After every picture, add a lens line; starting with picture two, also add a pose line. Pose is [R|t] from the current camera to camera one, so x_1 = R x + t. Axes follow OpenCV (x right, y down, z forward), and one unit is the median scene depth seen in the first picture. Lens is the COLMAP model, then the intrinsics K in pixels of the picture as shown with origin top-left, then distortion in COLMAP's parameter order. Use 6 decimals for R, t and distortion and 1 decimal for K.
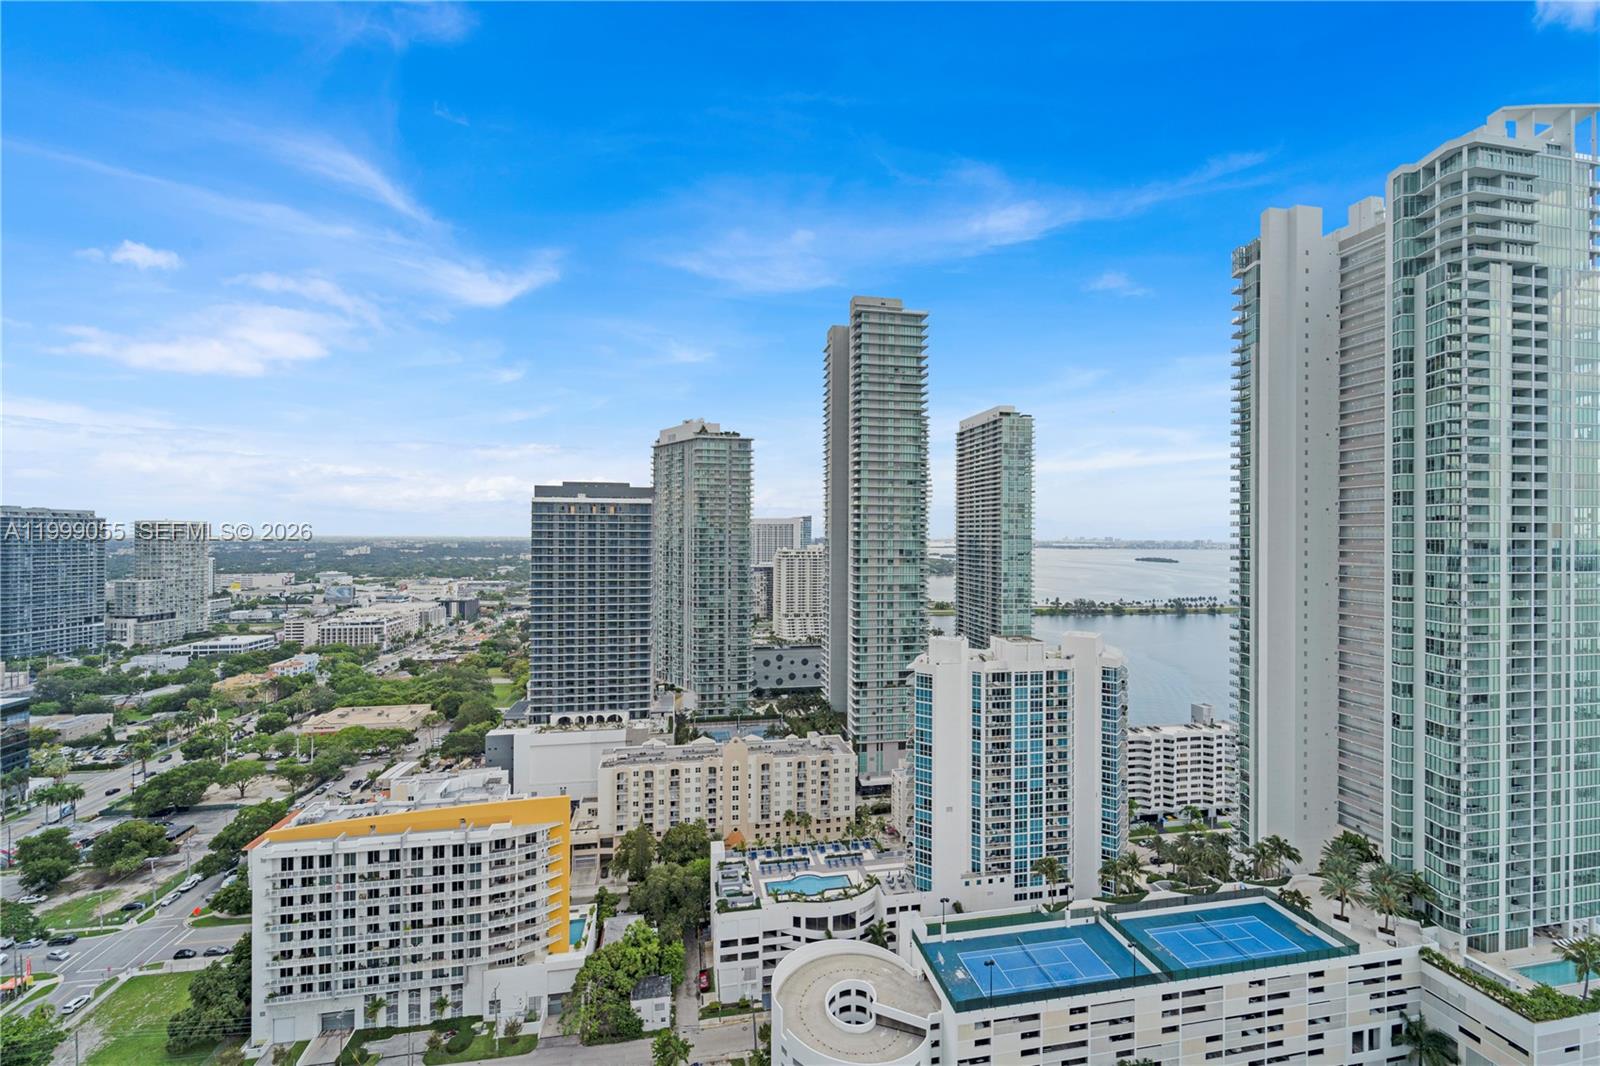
lens RADIAL K [[645.4, 0, 803.5], [0, 645.4, 533.4], [0, 0, 1]] dist [-0.000923, -0.001019]
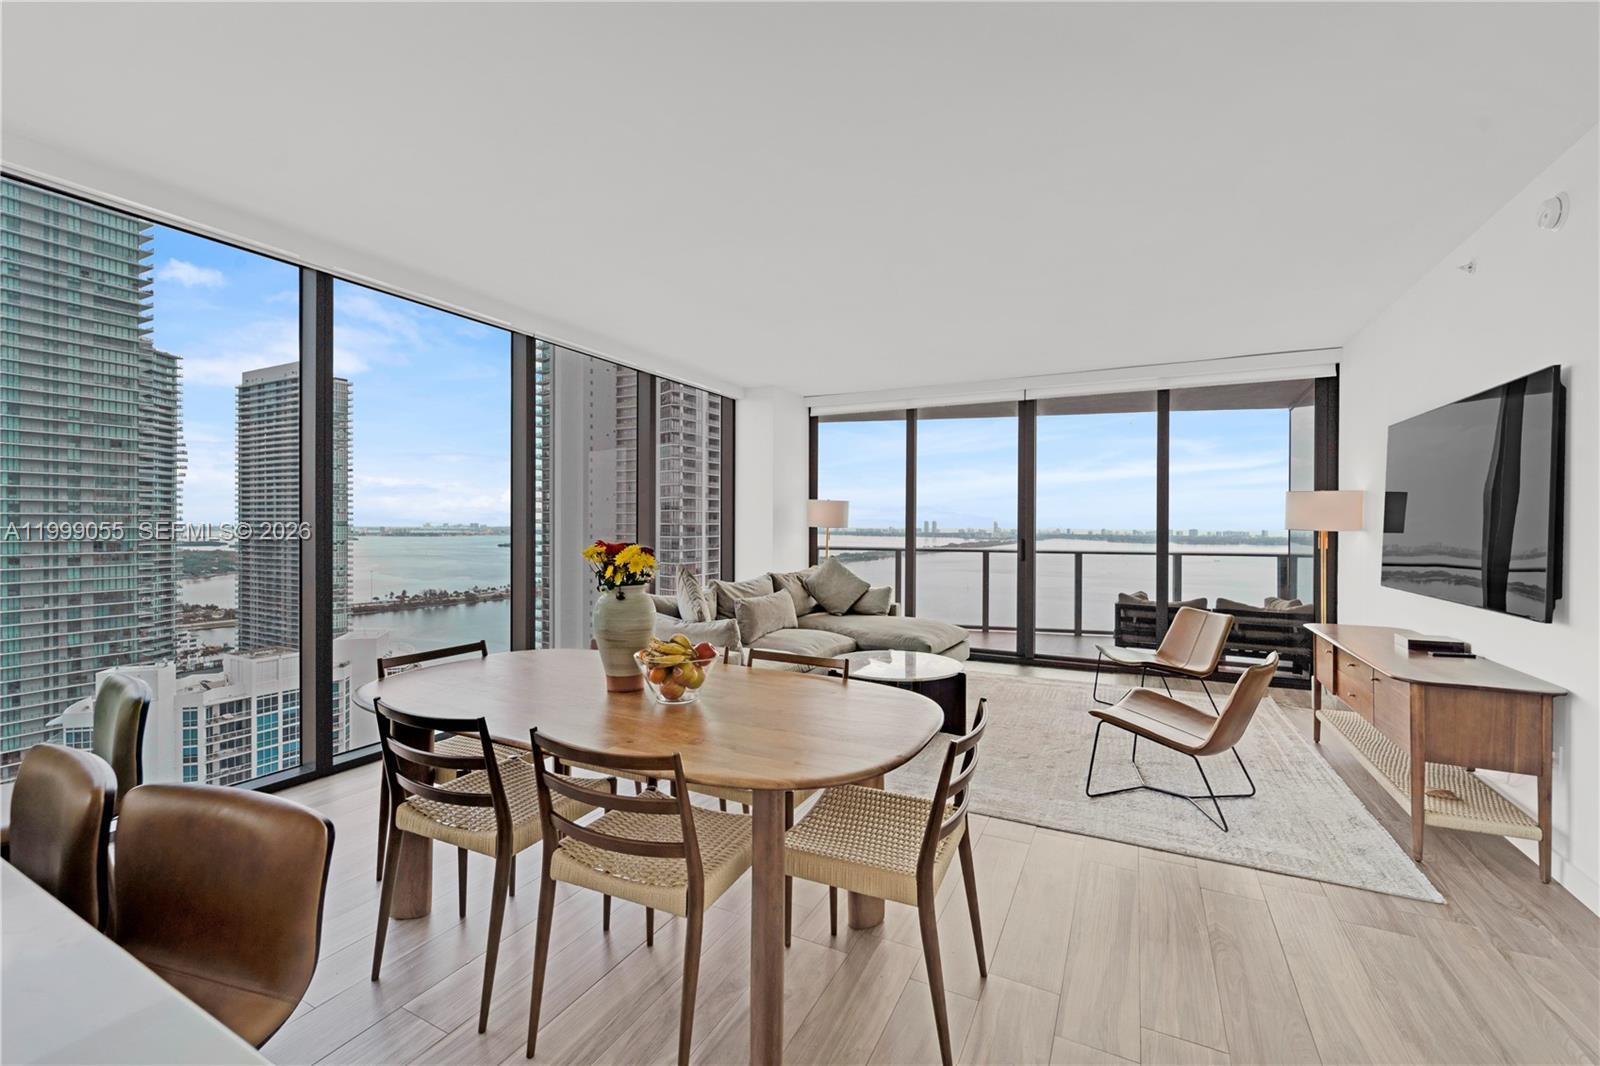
lens RADIAL K [[649.5, 0, 807.2], [0, 649.5, 527.5], [0, 0, 1]] dist [-0.002901, -0.000584]
pose [[0.609901, -0.006557, 0.792450, 0.075836], [-0.003148, 0.999938, 0.010697, 0.000028], [-0.792471, -0.009018, 0.609842, -0.002373]]
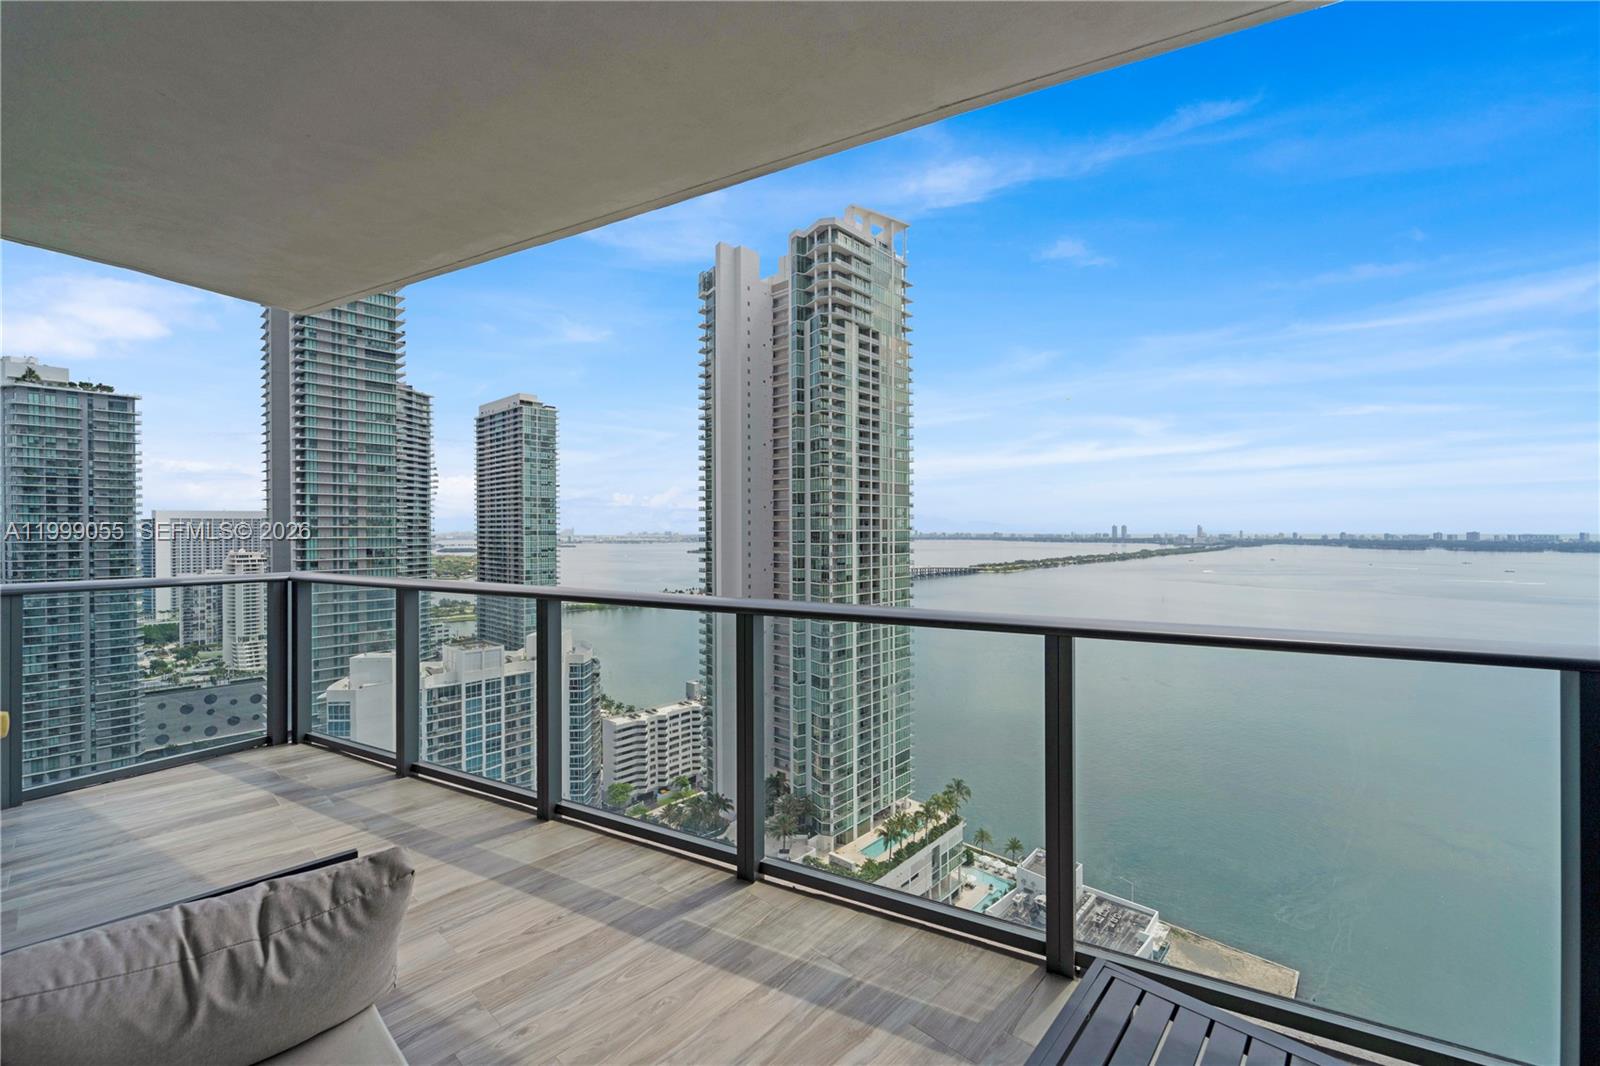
lens RADIAL K [[645.4, 0, 803.5], [0, 645.4, 533.4], [0, 0, 1]] dist [-0.000923, -0.001019]
pose [[0.798042, -0.010726, 0.602507, 0.109083], [0.006478, 0.999937, 0.009221, 0.000482], [-0.602567, -0.003455, 0.798061, -0.000591]]
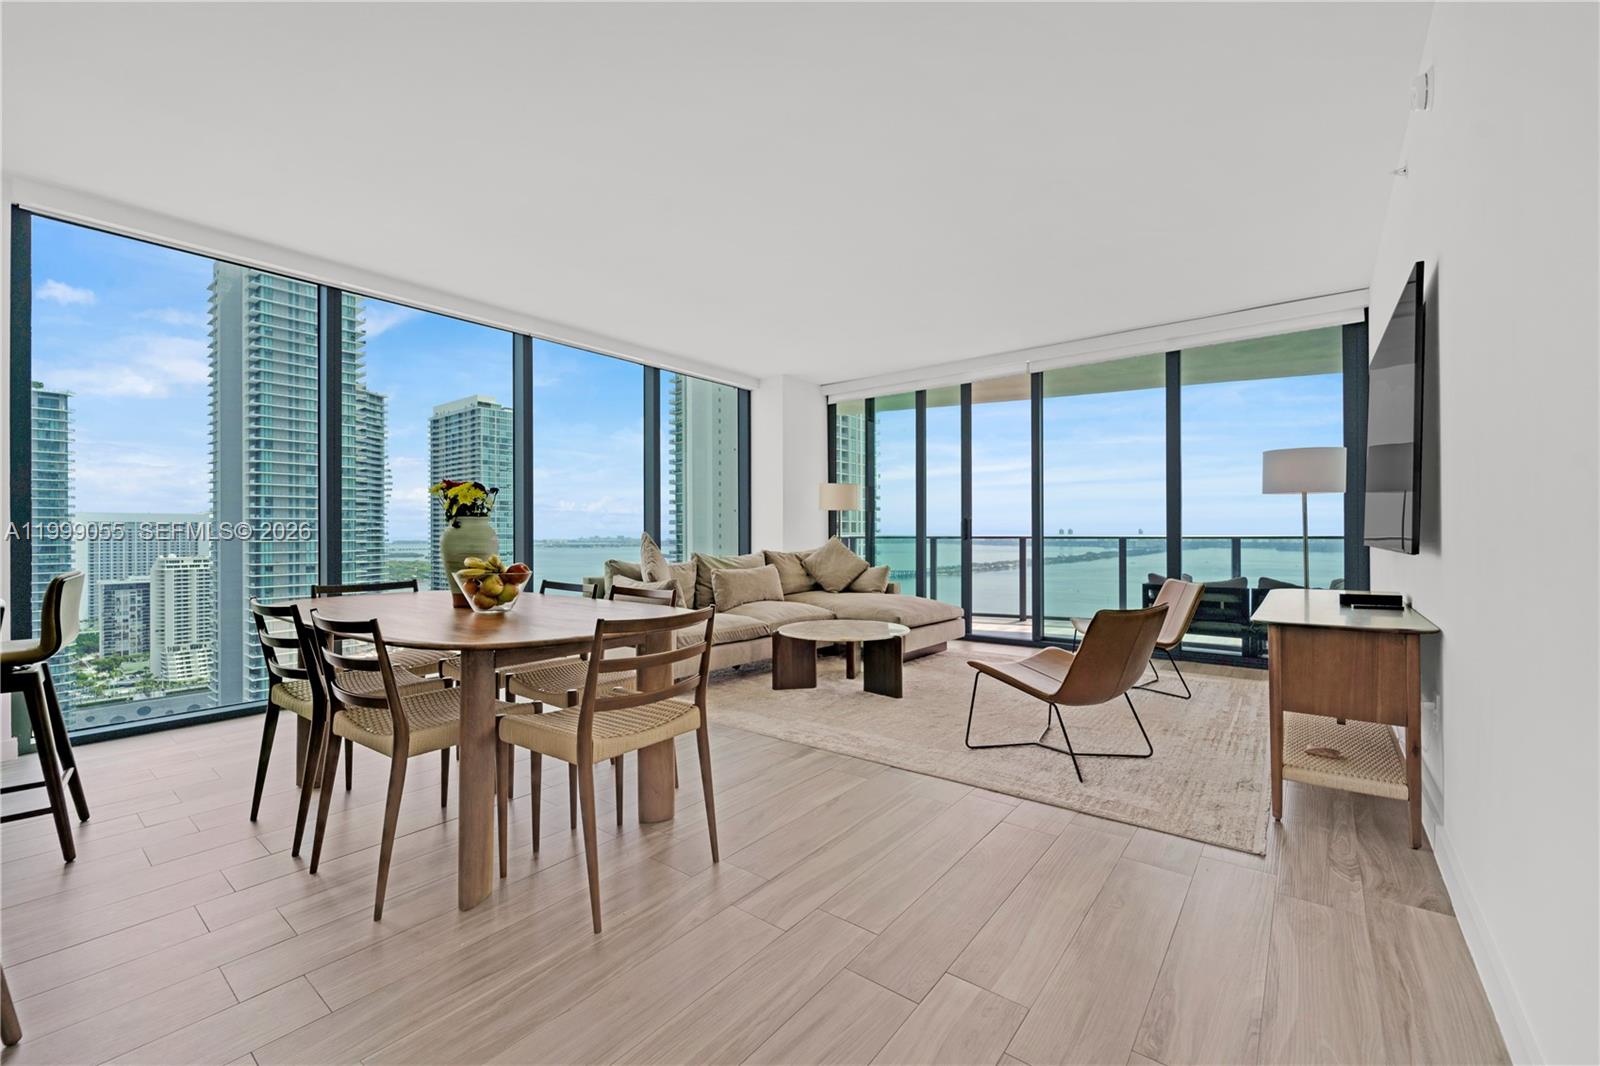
lens RADIAL K [[645.4, 0, 803.5], [0, 645.4, 533.4], [0, 0, 1]] dist [-0.000923, -0.001019]
pose [[0.754023, -0.007500, 0.656805, 0.078877], [0.006905, 0.999970, 0.003491, 0.001296], [-0.656811, 0.001903, 0.754053, -0.006728]]
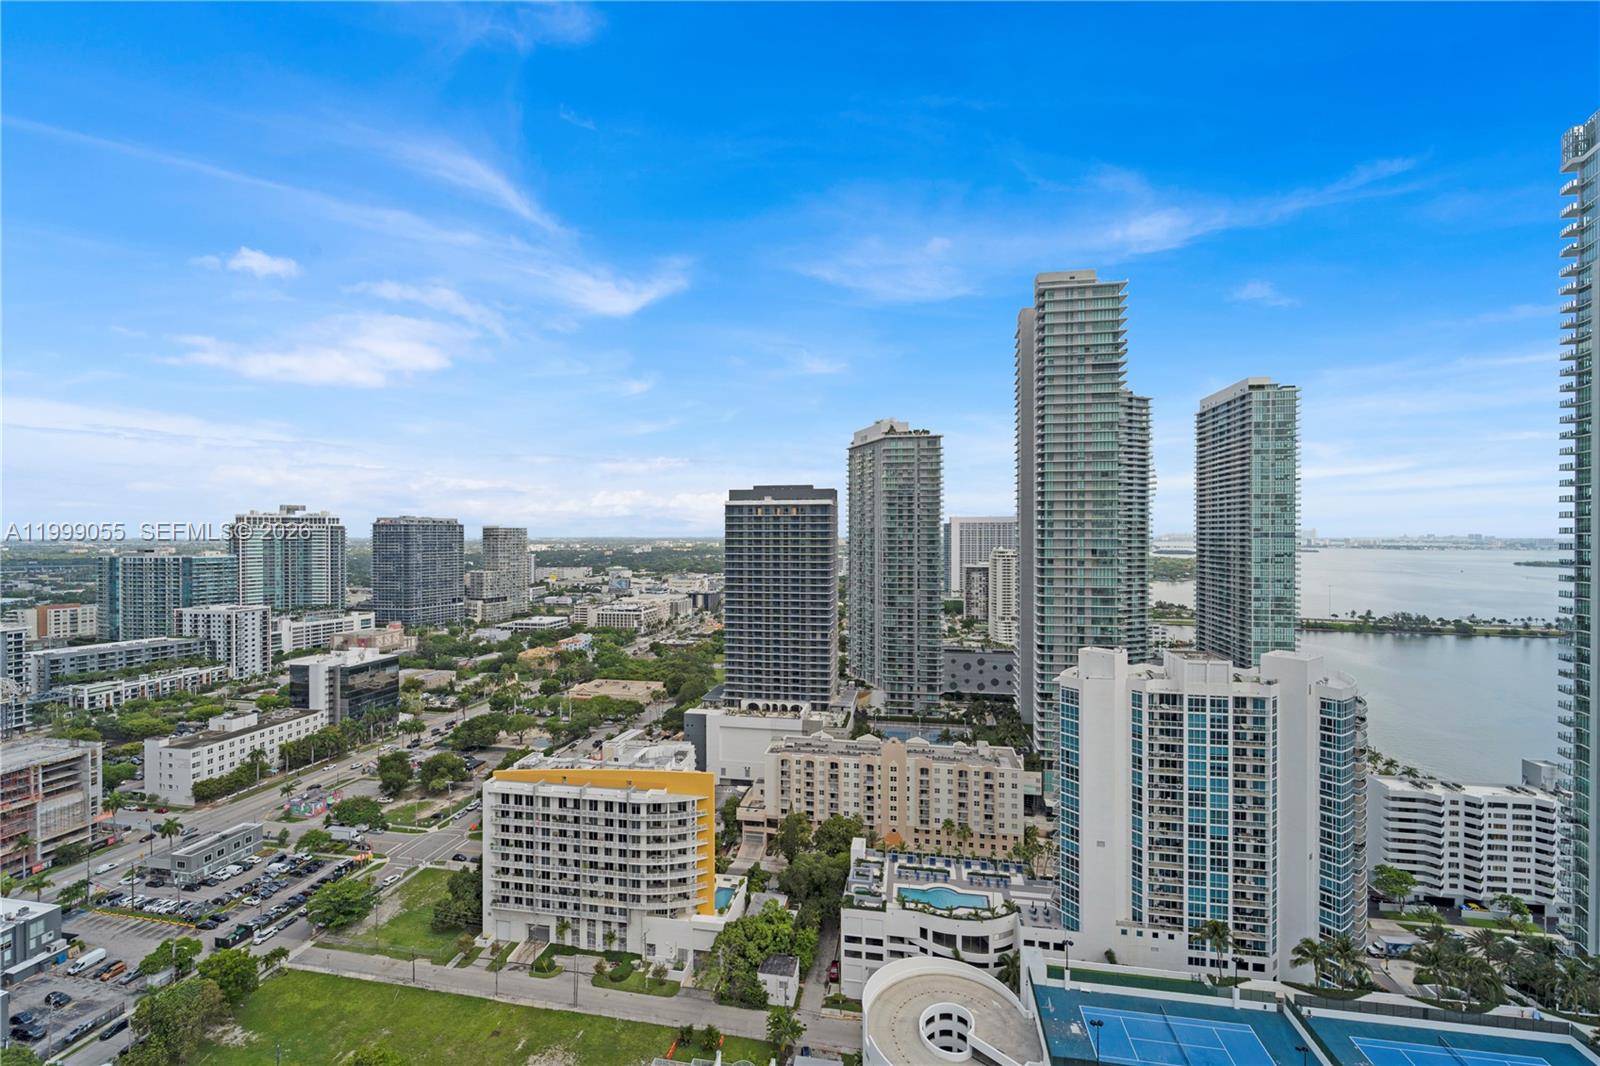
lens RADIAL K [[644.0, 0, 805.1], [0, 644.0, 537.0], [0, 0, 1]] dist [0.000001, -0.001285]
pose [[0.934010, -0.003956, -0.357226, 0.107270], [0.006216, 0.999967, 0.005180, 0.000493], [0.357194, -0.007059, 0.934004, 0.023017]]
